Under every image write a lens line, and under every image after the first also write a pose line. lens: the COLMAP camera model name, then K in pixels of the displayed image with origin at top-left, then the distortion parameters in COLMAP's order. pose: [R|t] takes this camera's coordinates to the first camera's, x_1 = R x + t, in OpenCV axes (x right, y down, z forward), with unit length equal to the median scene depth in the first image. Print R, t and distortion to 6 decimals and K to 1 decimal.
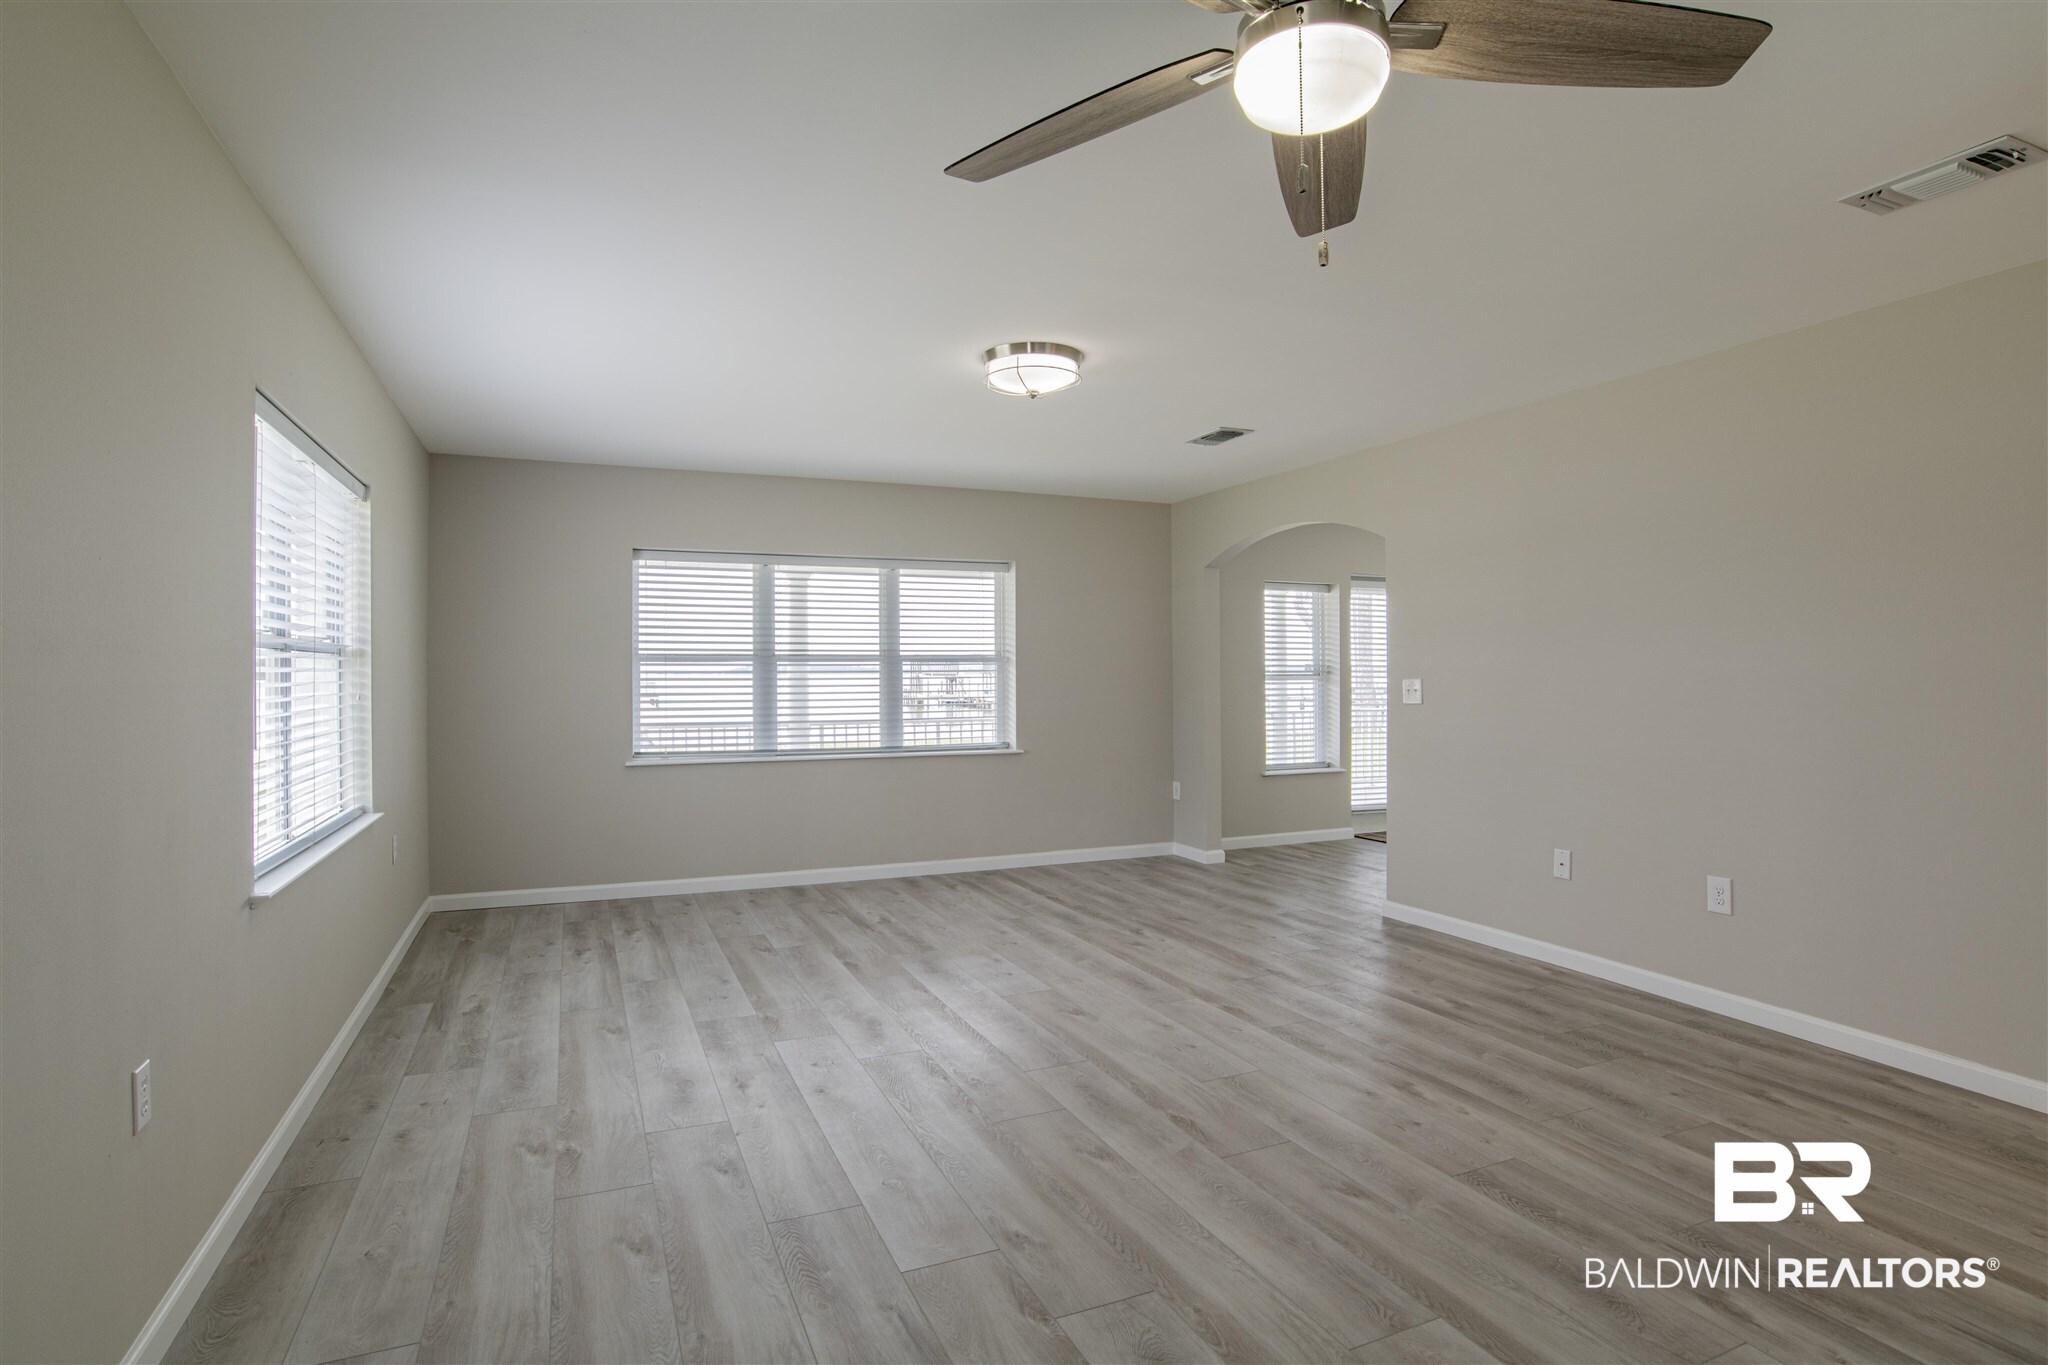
lens RADIAL K [[1105.9, 0, 1024.0], [0, 1105.9, 682.5], [0, 0, 1]] dist [-0.033922, 0.001415]
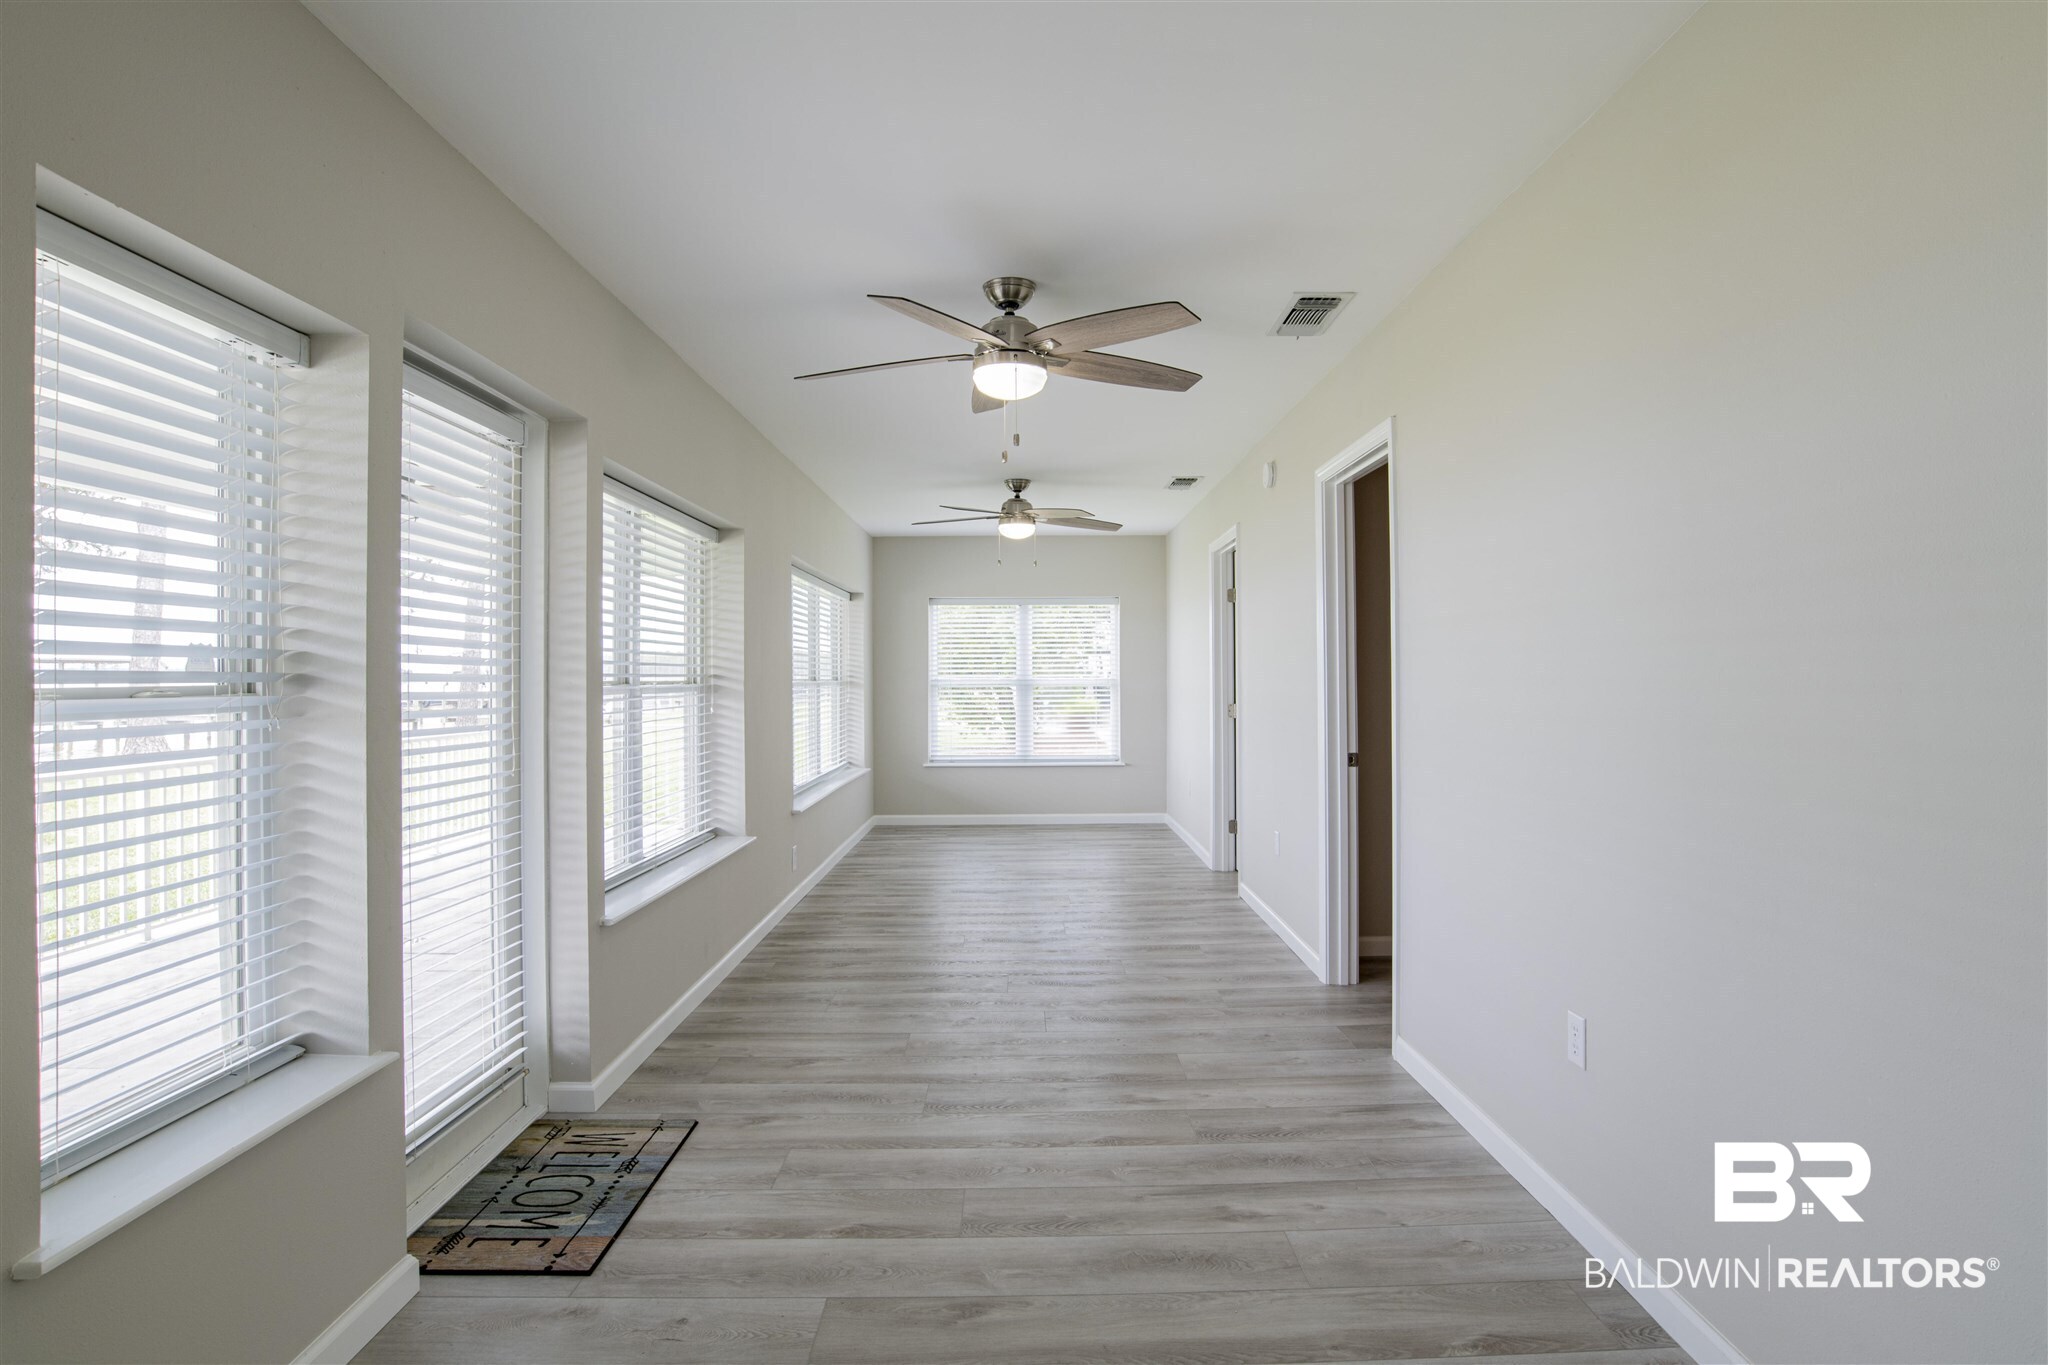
lens RADIAL K [[1105.9, 0, 1024.0], [0, 1105.9, 682.5], [0, 0, 1]] dist [-0.033922, 0.001415]
pose [[0.688581, -0.000179, 0.725159, 0.205169], [0.015510, 0.999775, -0.014482, -0.002675], [-0.724994, 0.021219, 0.688429, 0.701246]]
